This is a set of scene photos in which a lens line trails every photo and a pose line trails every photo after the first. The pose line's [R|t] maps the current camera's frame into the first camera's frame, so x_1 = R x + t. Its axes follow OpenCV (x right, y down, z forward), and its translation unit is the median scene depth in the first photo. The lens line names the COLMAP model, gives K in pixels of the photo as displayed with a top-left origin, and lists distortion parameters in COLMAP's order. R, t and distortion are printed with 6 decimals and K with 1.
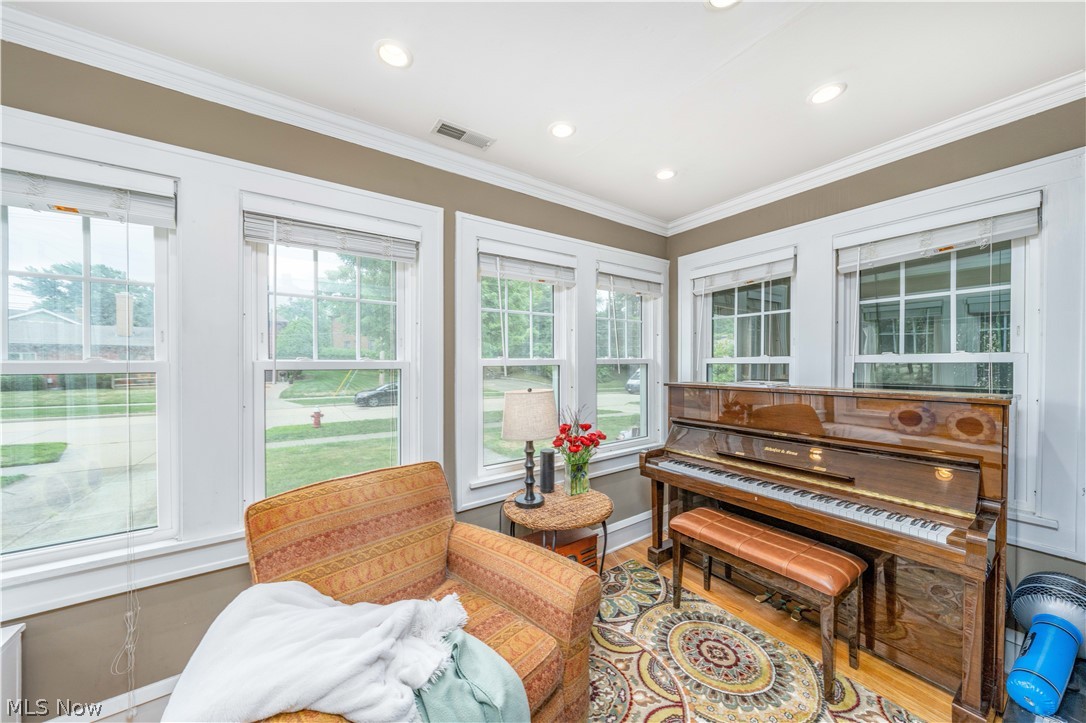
lens RADIAL K [[380.8, 0, 546.1], [0, 380.8, 367.1], [0, 0, 1]] dist [-0.001477, -0.000177]
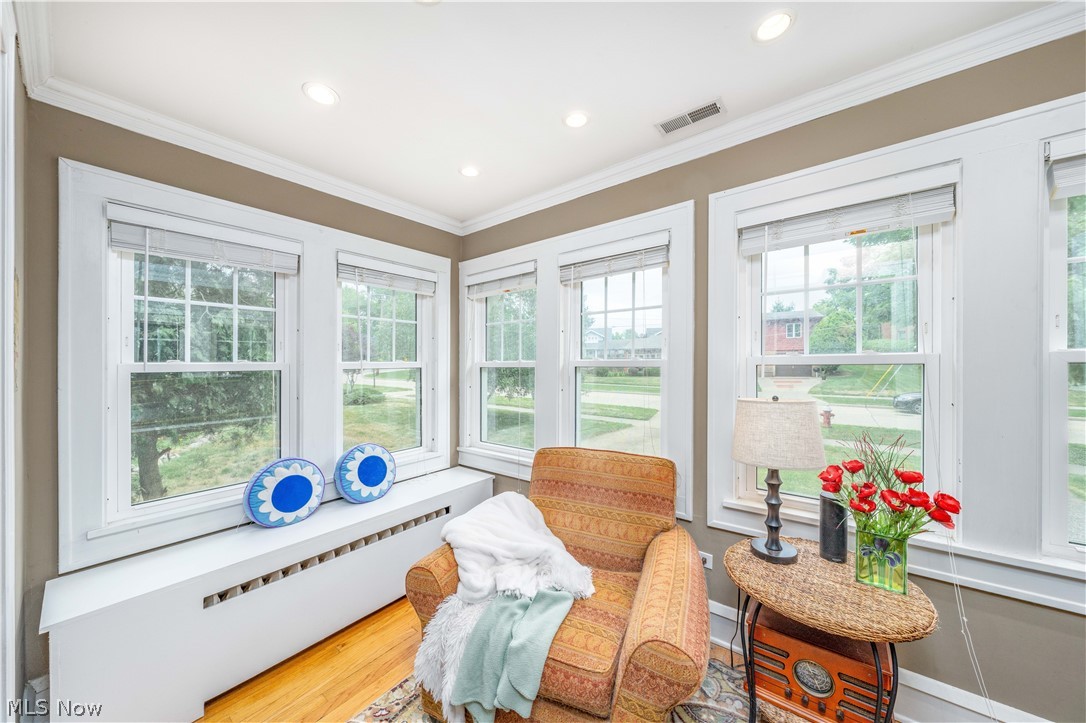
lens RADIAL K [[372.6, 0, 539.1], [0, 372.6, 361.5], [0, 0, 1]] dist [-0.001644, -0.000125]
pose [[0.283000, 0.000352, -0.959120, 0.515481], [-0.002534, 0.999997, -0.000381, -0.009700], [0.959116, 0.002538, 0.283000, 0.366513]]
